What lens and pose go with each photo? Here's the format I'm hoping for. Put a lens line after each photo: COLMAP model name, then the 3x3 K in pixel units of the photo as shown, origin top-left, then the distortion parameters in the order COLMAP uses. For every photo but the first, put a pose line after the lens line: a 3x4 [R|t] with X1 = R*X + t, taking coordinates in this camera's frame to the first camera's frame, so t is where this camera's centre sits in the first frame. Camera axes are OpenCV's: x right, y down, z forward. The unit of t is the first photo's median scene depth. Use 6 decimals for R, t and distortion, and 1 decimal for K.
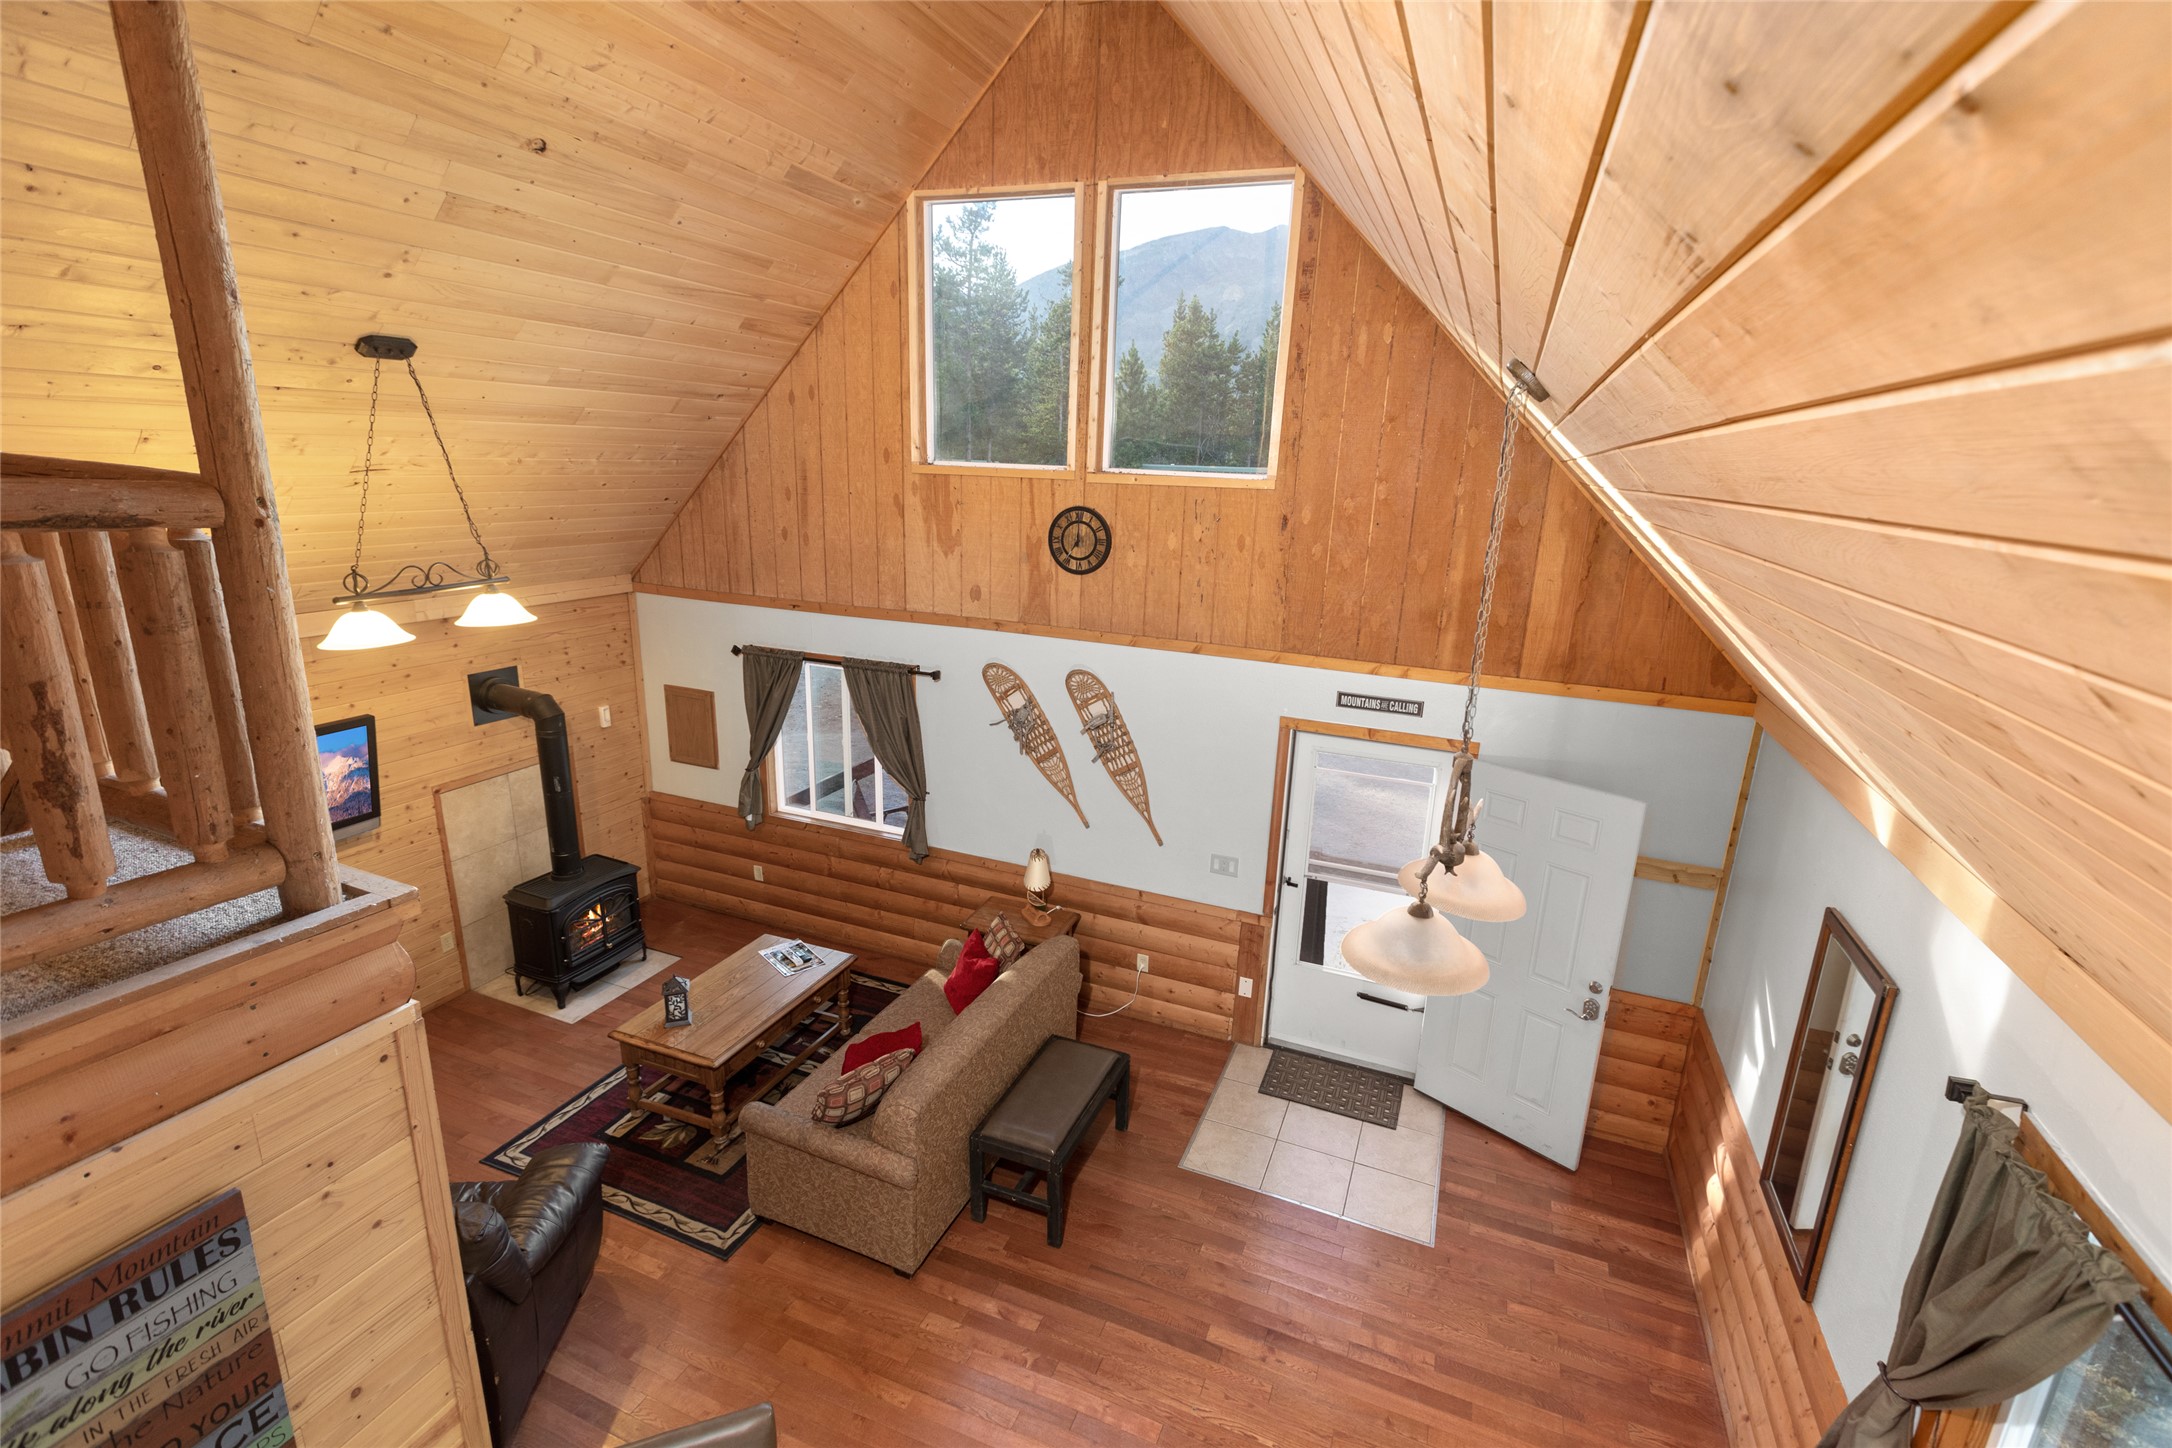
lens RADIAL K [[977.4, 0, 1101.0], [0, 977.4, 719.1], [0, 0, 1]] dist [0.001552, 0.000296]
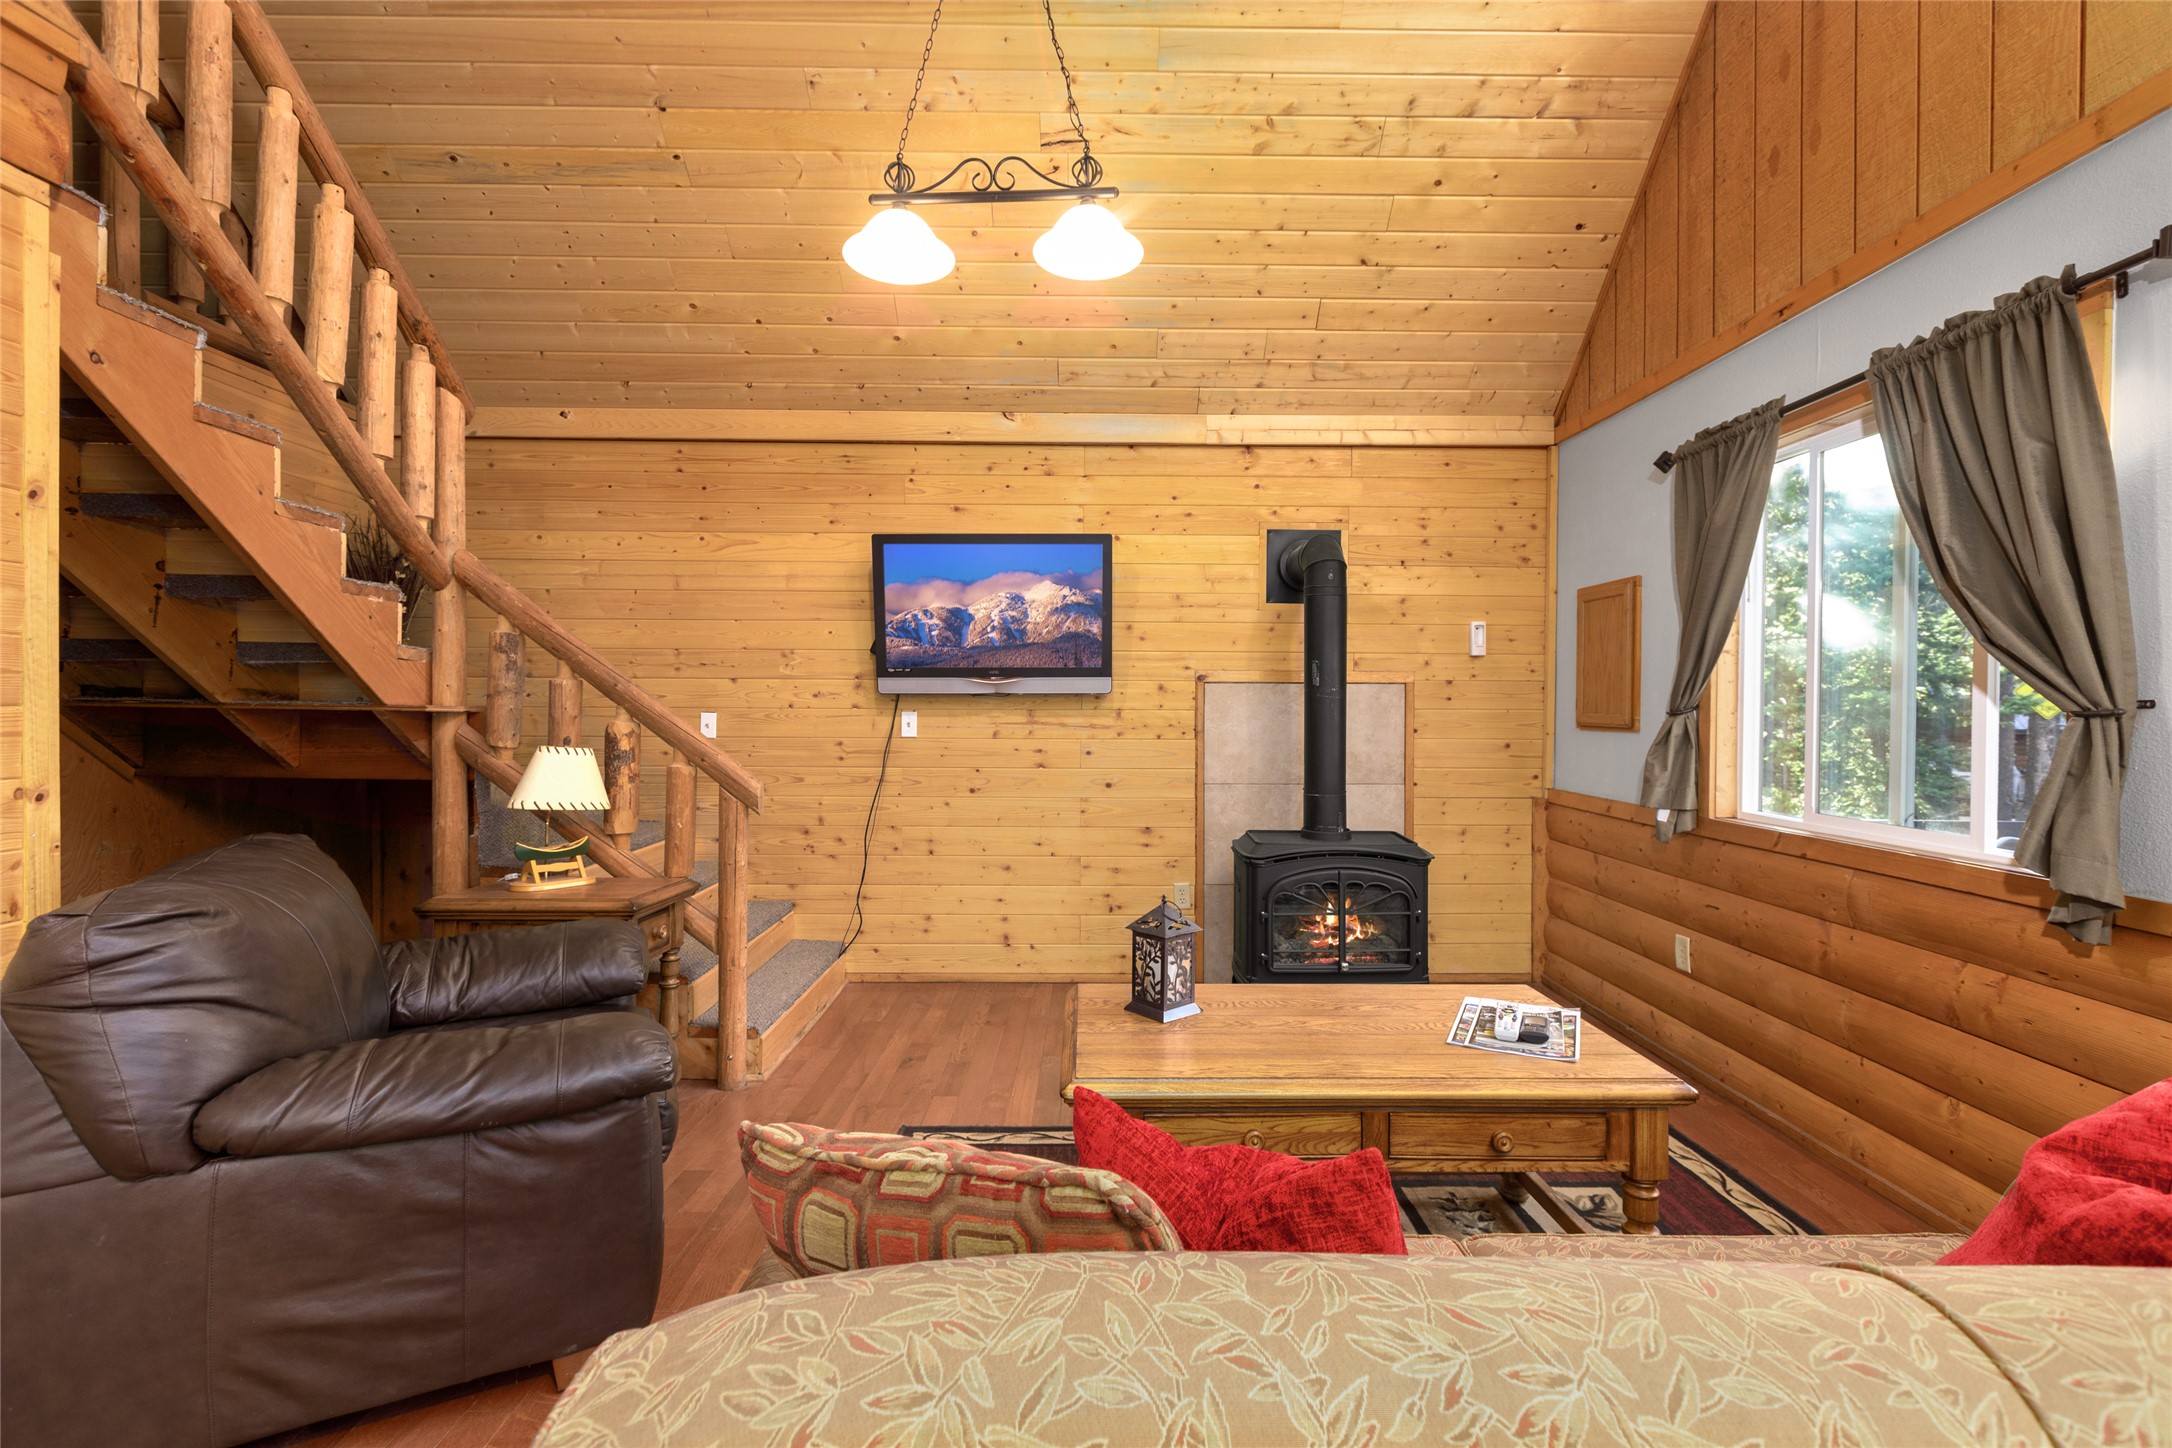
lens RADIAL K [[976.5, 0, 1099.0], [0, 976.5, 711.3], [0, 0, 1]] dist [0.000201, 0.000164]
pose [[0.376551, -0.024591, -0.926069, -0.027274], [-0.237434, 0.963695, -0.122134, 0.208275], [0.895452, 0.265870, 0.357041, 0.681849]]
